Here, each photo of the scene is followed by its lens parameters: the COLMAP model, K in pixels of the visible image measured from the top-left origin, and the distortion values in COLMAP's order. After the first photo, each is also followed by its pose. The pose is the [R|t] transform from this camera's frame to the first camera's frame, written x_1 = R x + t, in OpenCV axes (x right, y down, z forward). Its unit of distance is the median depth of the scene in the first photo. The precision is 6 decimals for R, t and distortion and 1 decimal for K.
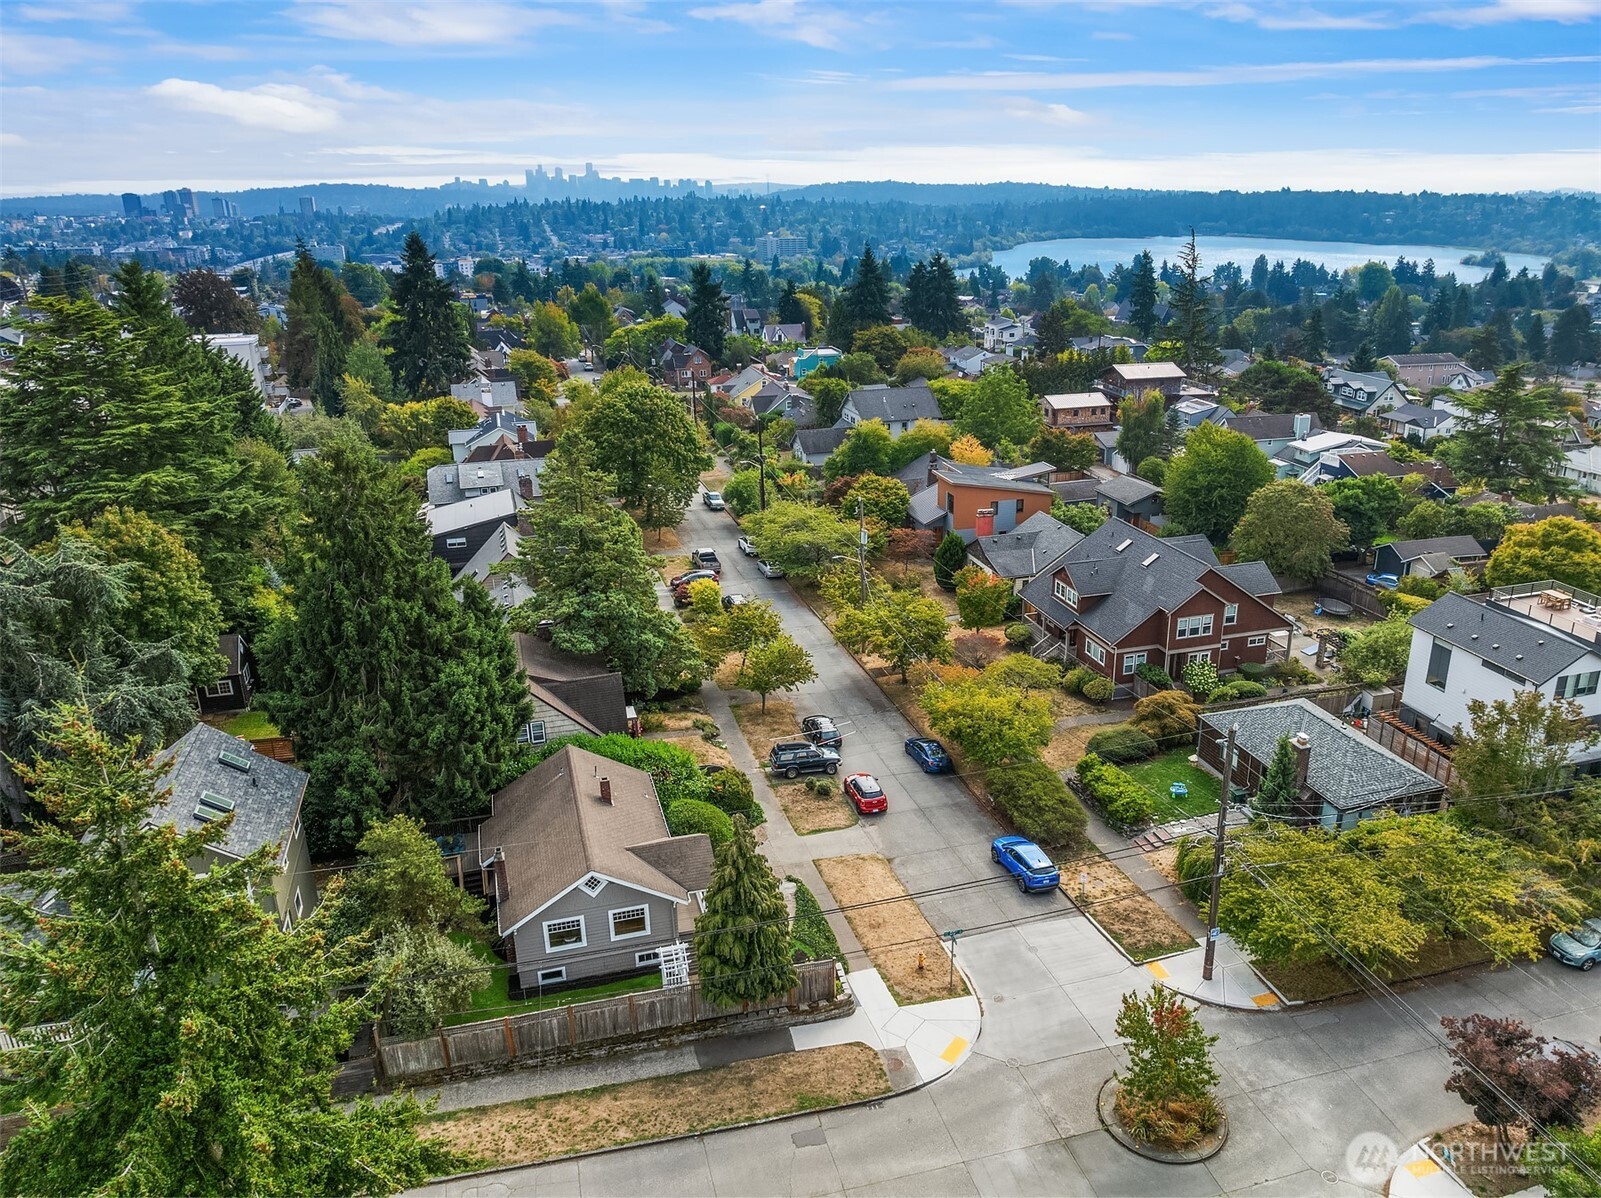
lens RADIAL K [[1105.4, 0, 799.4], [0, 1105.4, 597.8], [0, 0, 1]] dist [-0.037029, -0.000380]
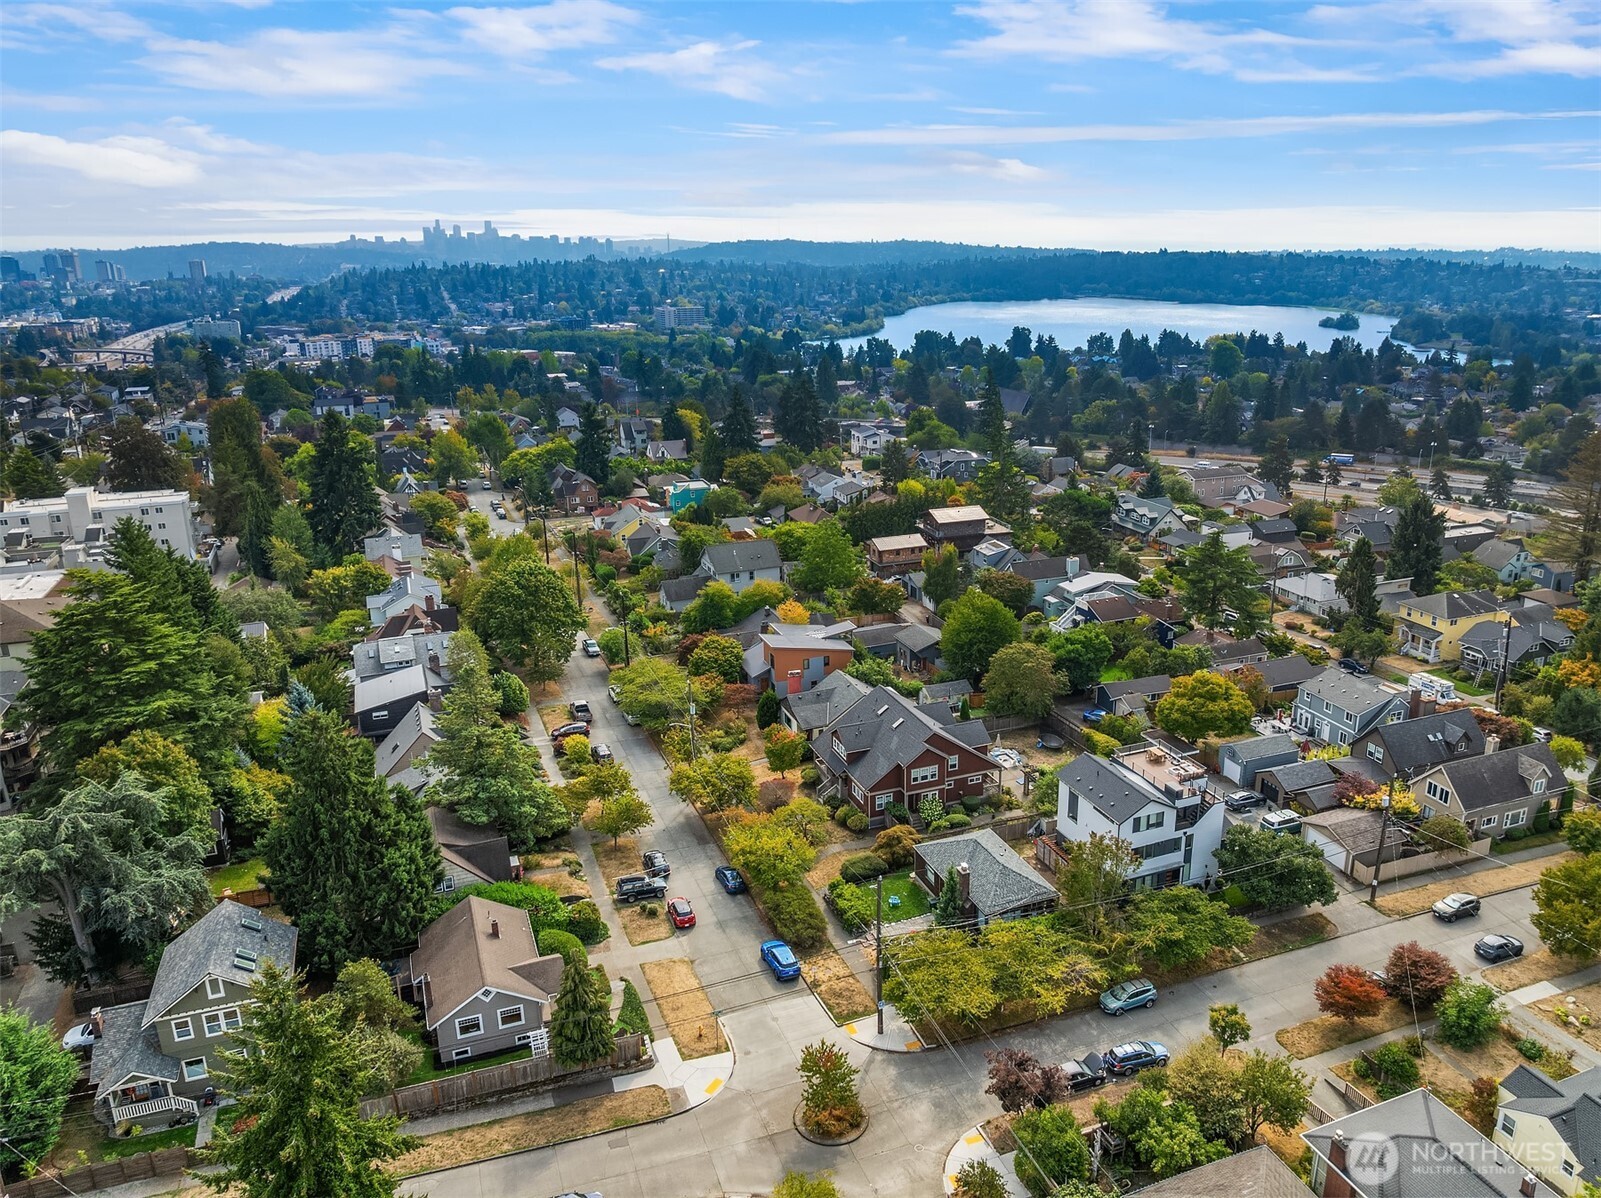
lens RADIAL K [[1105.4, 0, 802.2], [0, 1105.4, 591.1], [0, 0, 1]] dist [-0.037029, -0.000380]
pose [[0.996050, -0.024549, 0.085331, 0.090077], [0.029085, 0.998207, -0.052319, -0.139197], [-0.083893, 0.054594, 0.994978, -0.400999]]
